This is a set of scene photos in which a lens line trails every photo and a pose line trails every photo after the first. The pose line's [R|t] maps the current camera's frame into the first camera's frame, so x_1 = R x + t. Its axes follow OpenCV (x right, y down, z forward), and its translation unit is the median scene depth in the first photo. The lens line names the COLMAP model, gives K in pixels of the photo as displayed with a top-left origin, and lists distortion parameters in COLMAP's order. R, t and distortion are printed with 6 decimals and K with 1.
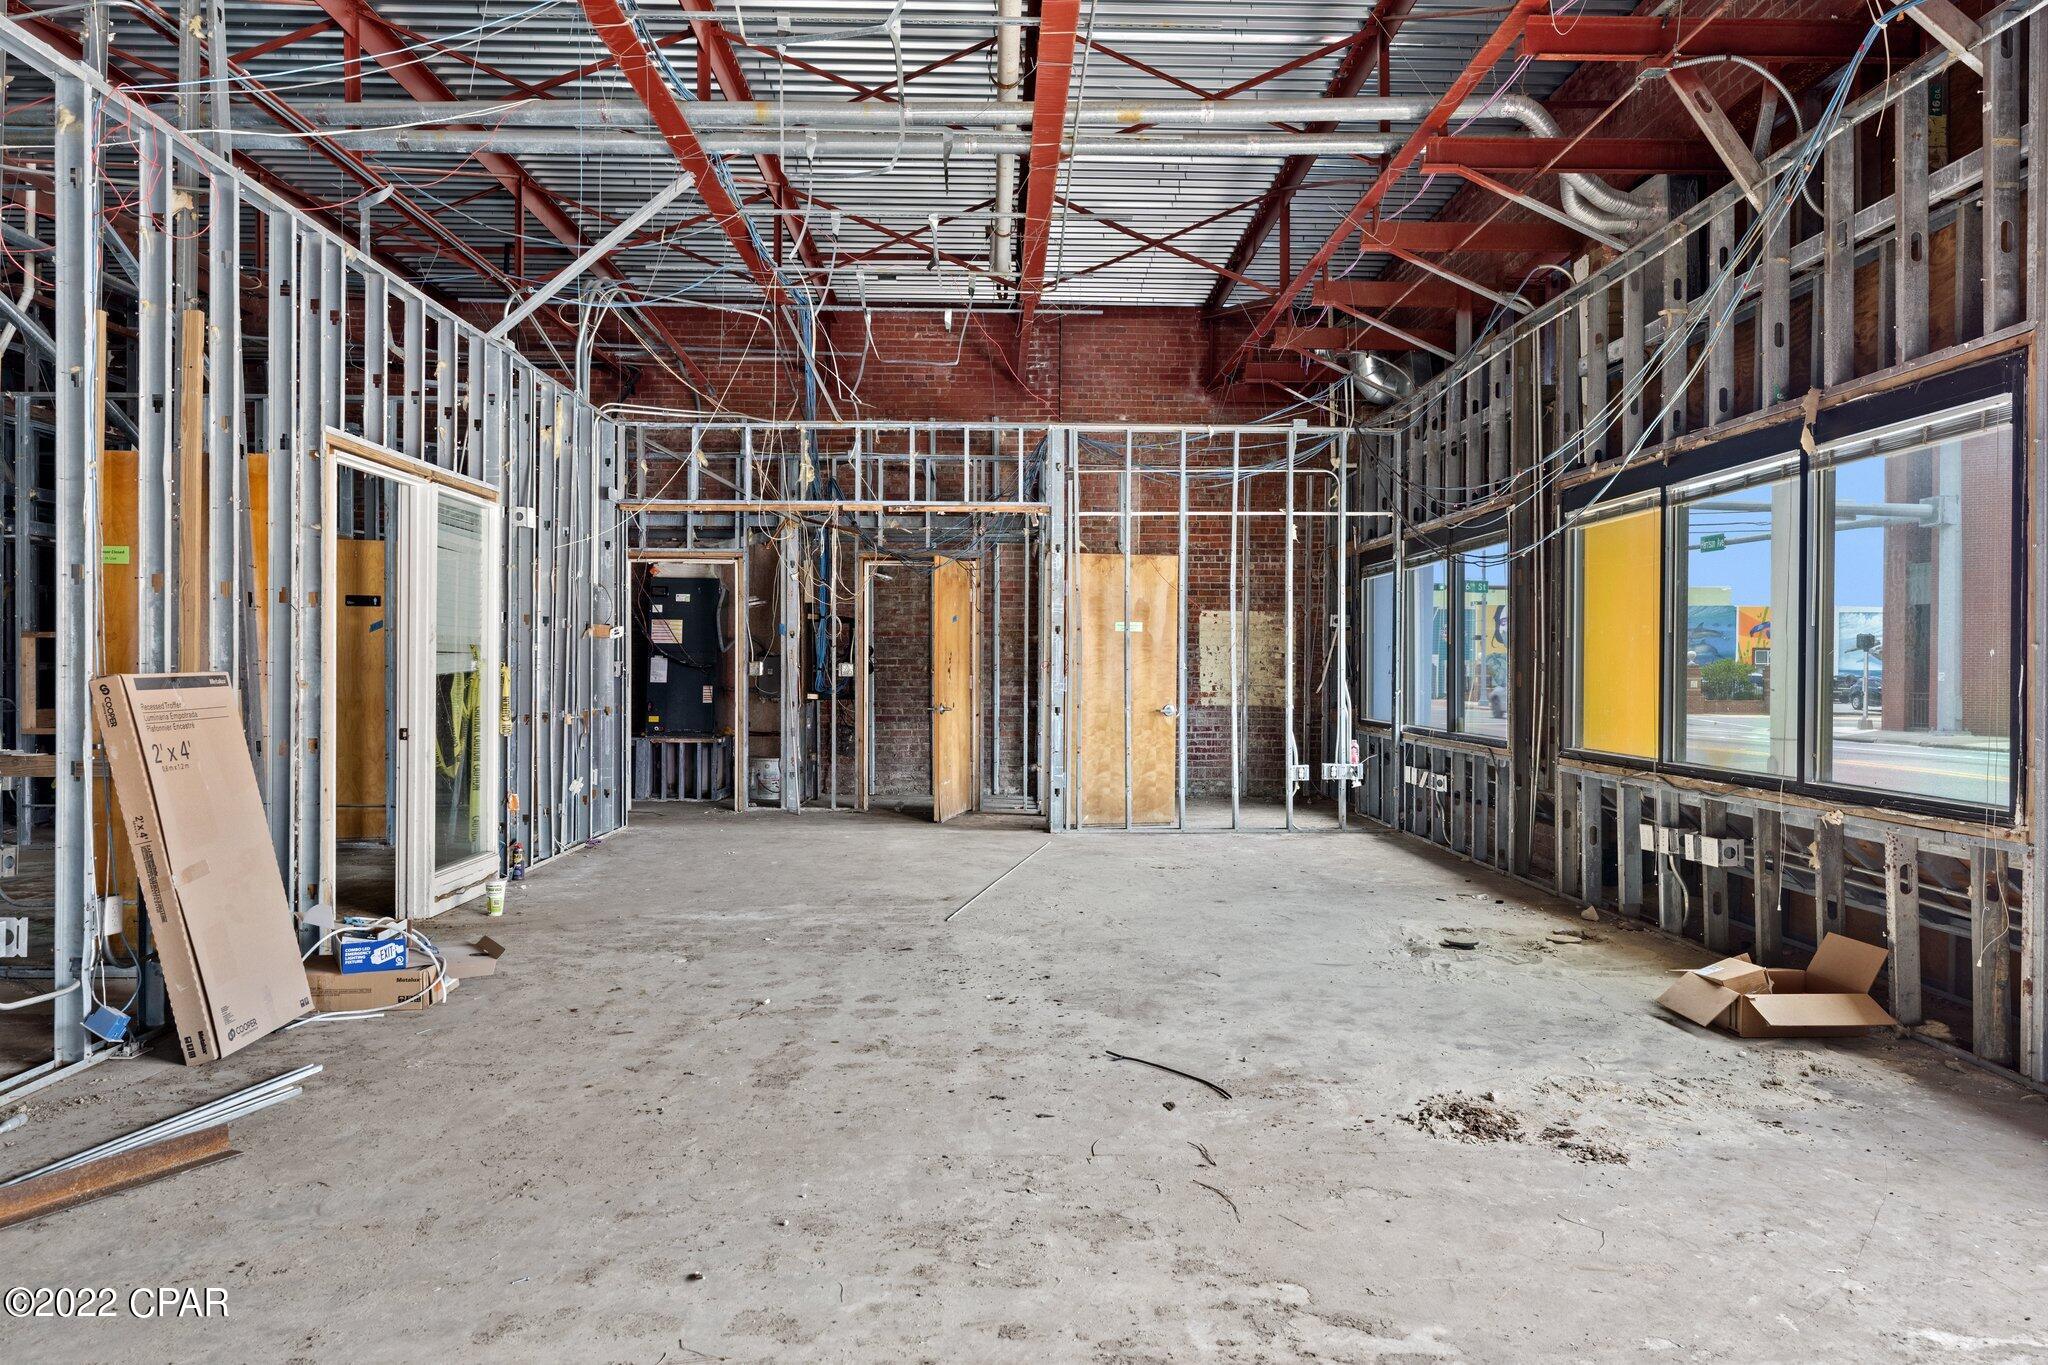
lens RADIAL K [[1377.6, 0, 1026.6], [0, 1377.6, 676.8], [0, 0, 1]] dist [-0.004697, 0.000325]
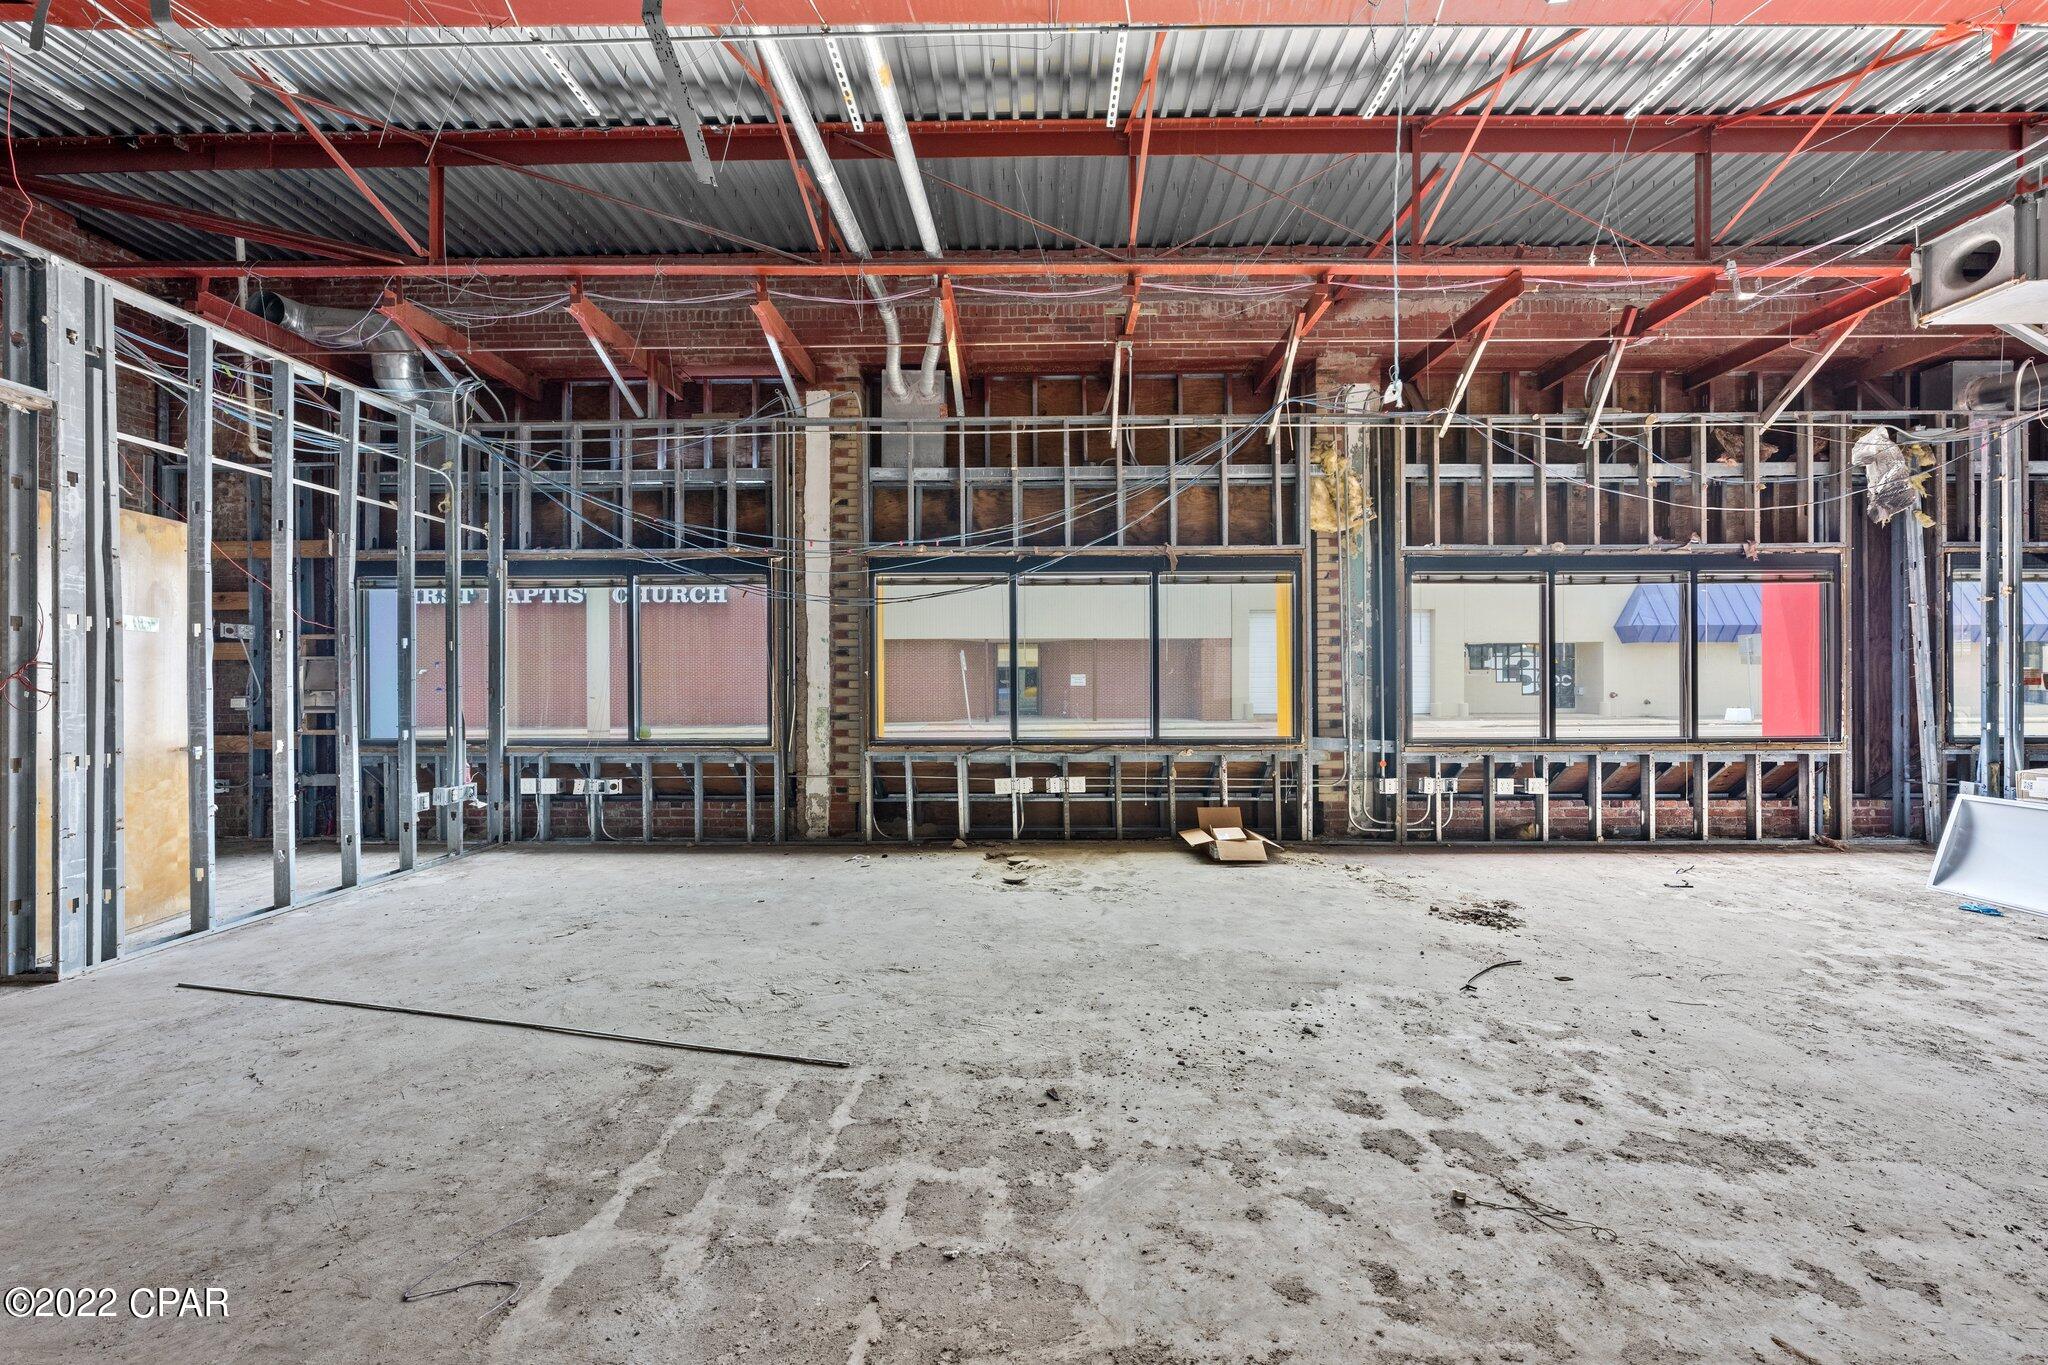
lens RADIAL K [[753.7, 0, 1026.7], [0, 753.7, 679.3], [0, 0, 1]] dist [-0.002517, 0.000570]
pose [[0.030229, 0.001155, 0.999542, -0.659763], [0.011910, 0.999928, -0.001516, -0.012744], [-0.999472, 0.011950, 0.030213, 1.419342]]
